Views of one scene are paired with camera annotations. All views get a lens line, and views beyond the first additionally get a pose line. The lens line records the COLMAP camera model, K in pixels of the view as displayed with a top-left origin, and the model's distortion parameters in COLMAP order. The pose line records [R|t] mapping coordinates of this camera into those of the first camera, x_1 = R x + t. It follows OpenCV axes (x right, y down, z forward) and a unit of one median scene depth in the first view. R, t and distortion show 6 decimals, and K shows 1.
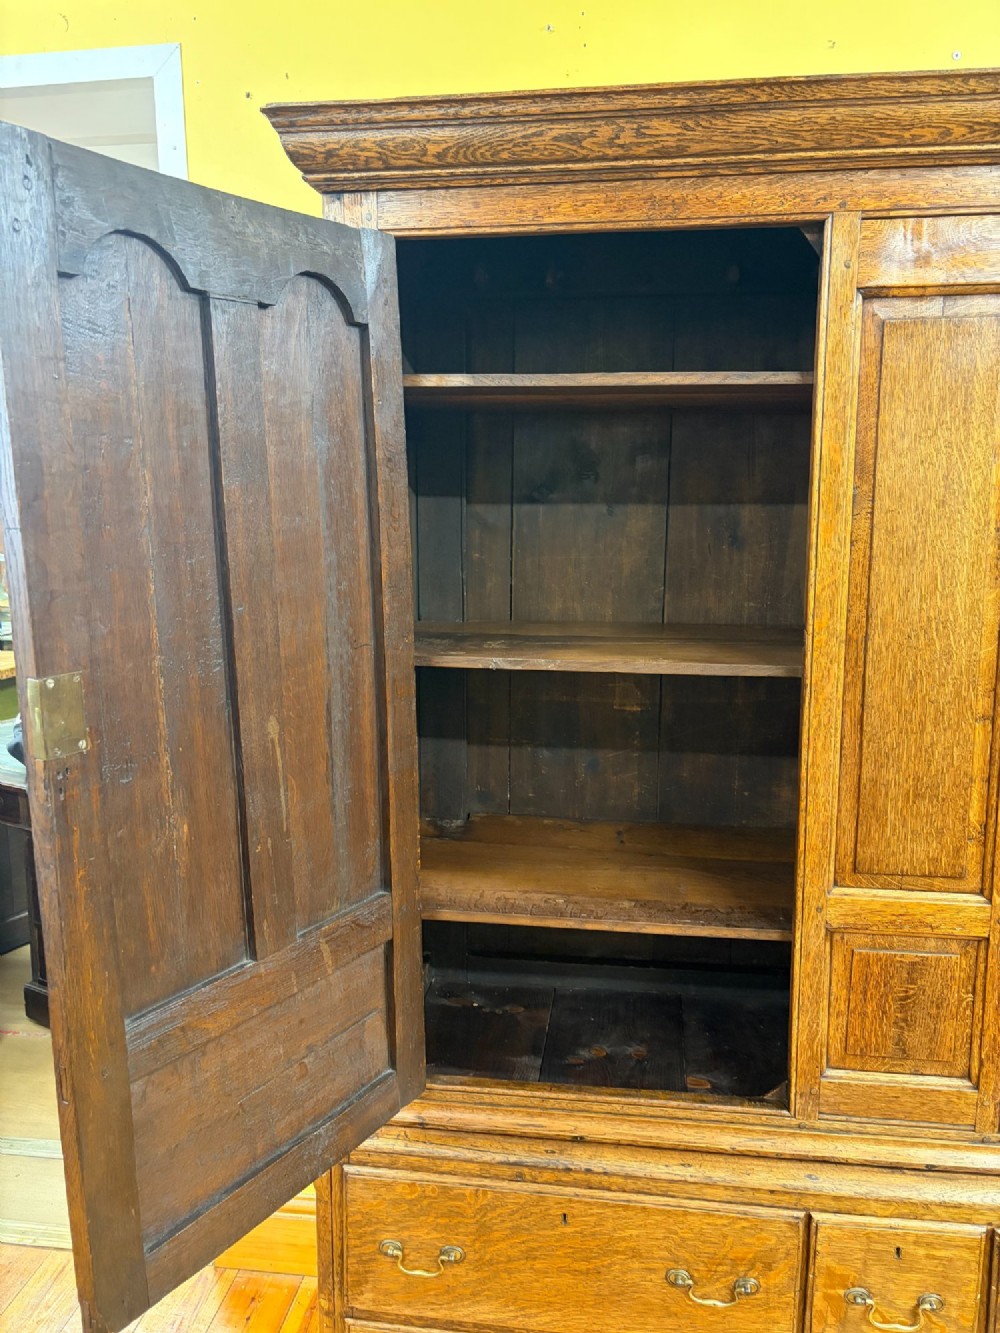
lens RADIAL K [[1035.3, 0, 500.6], [0, 1035.3, 669.5], [0, 0, 1]] dist [0.032684, -0.041160]
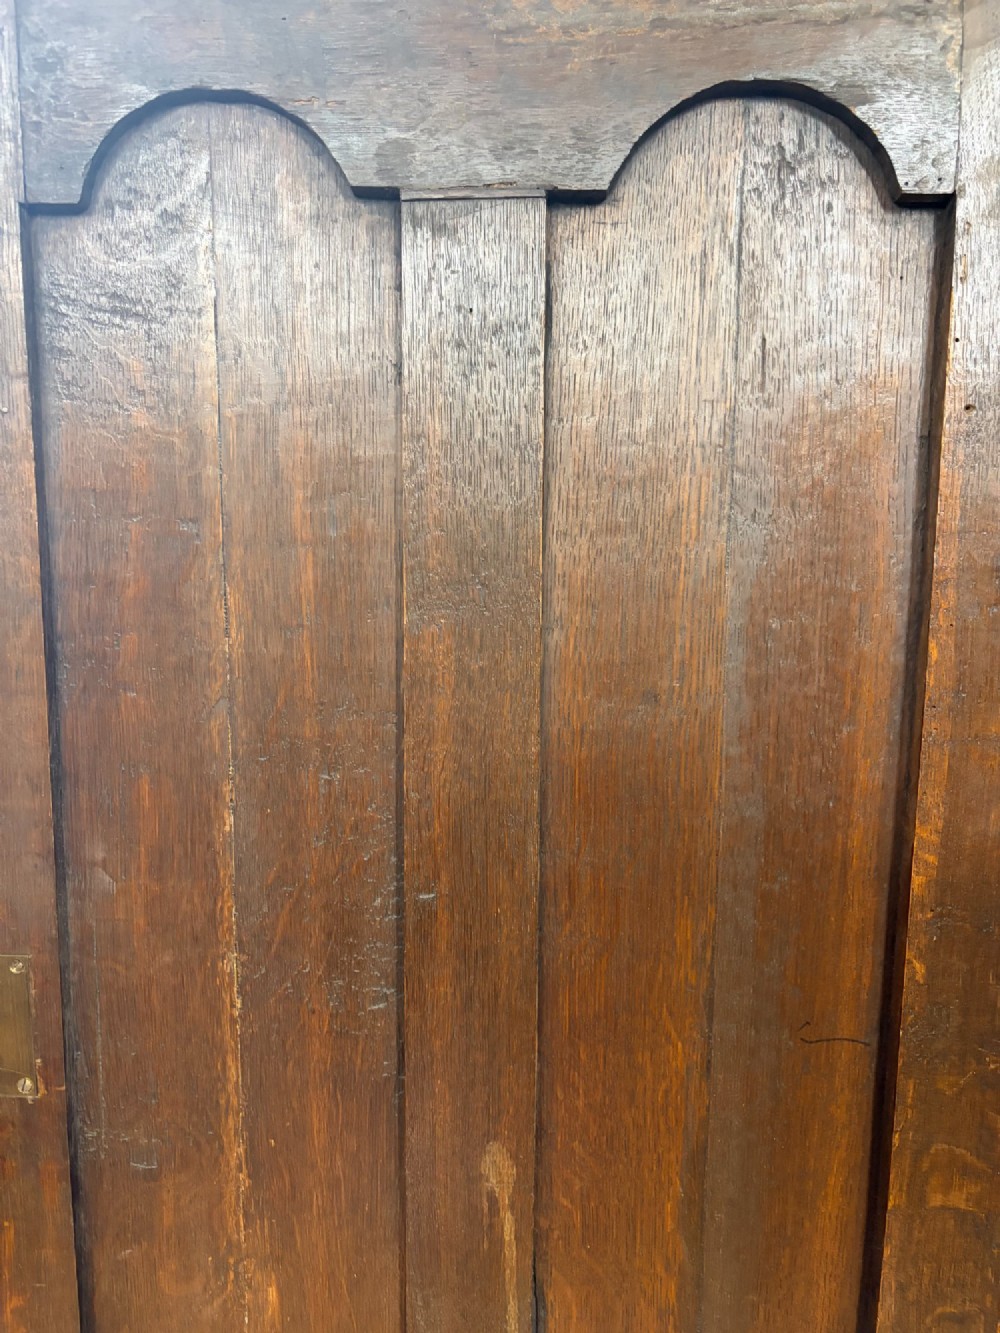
lens RADIAL K [[1035.3, 0, 502.4], [0, 1035.3, 653.8], [0, 0, 1]] dist [0.032684, -0.041160]
pose [[0.506972, 0.141206, -0.850318, 0.139482], [-0.169916, 0.983505, 0.062018, -0.207329], [0.845049, 0.113041, 0.522602, 0.835668]]
